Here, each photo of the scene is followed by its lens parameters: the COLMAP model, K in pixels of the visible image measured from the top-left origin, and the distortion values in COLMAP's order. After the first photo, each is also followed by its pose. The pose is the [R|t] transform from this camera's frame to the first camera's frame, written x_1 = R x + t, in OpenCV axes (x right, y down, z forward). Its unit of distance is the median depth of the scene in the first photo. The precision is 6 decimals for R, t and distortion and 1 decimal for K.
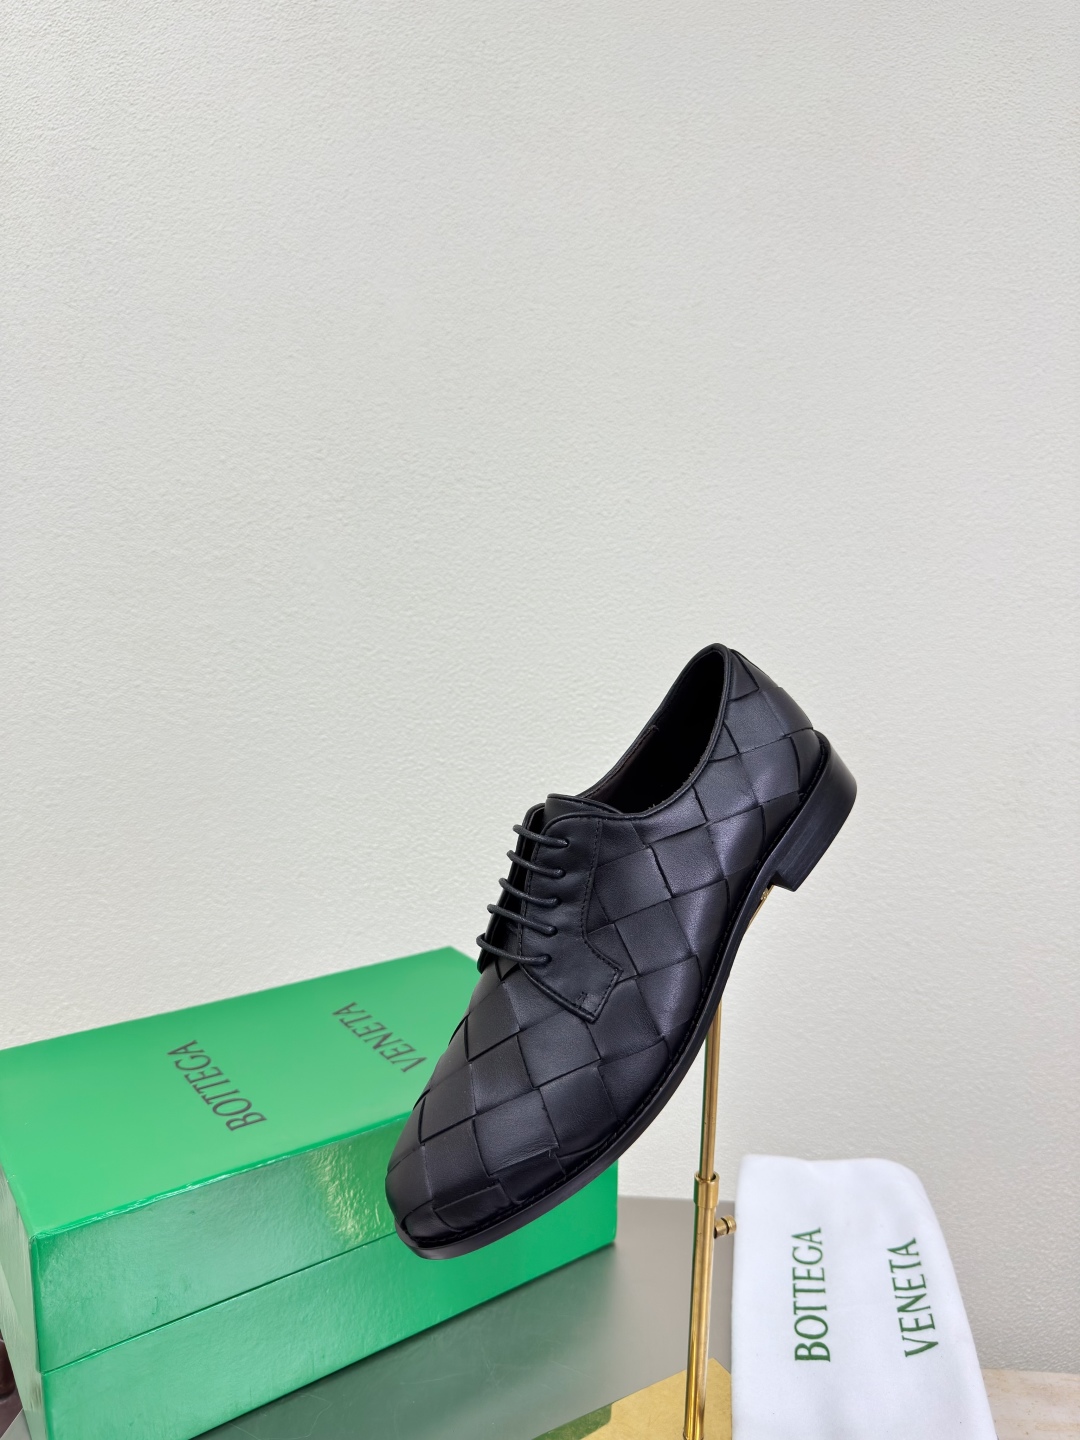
lens RADIAL K [[1028.3, 0, 550.2], [0, 1028.3, 724.7], [0, 0, 1]] dist [0.010237, -0.023081]
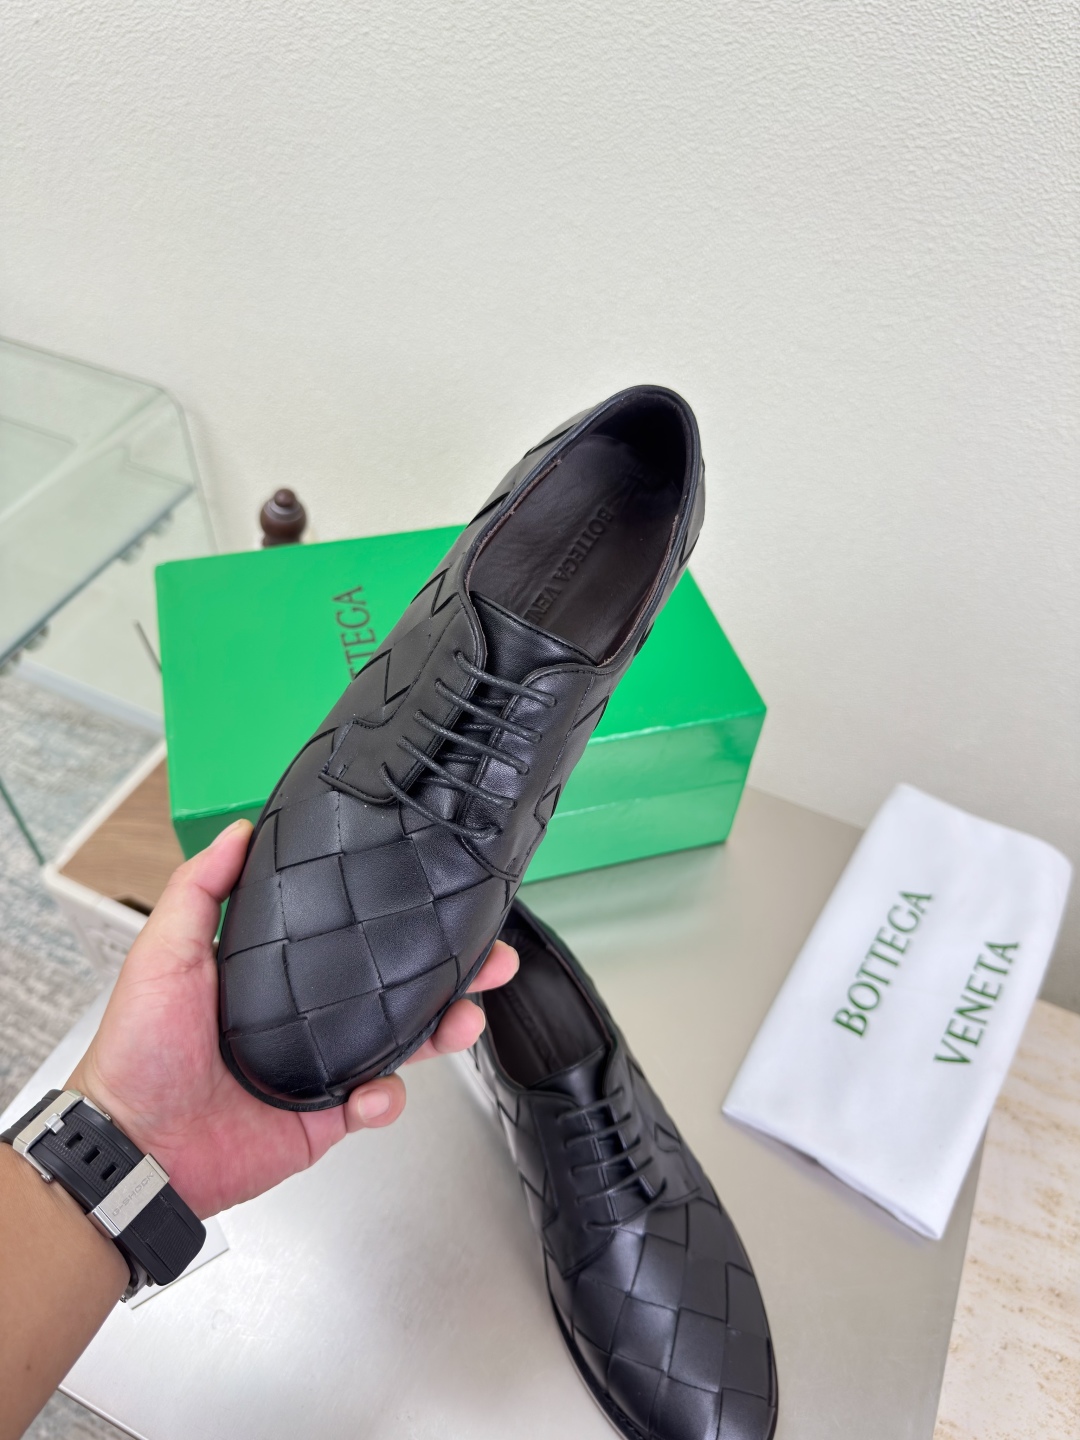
lens RADIAL K [[1028.3, 0, 542.2], [0, 1028.3, 726.0], [0, 0, 1]] dist [0.010237, -0.023081]
pose [[0.936770, 0.283977, -0.204499, 0.045461], [-0.083961, 0.749689, 0.656442, -0.178450], [0.339725, -0.597765, 0.726129, 0.161631]]
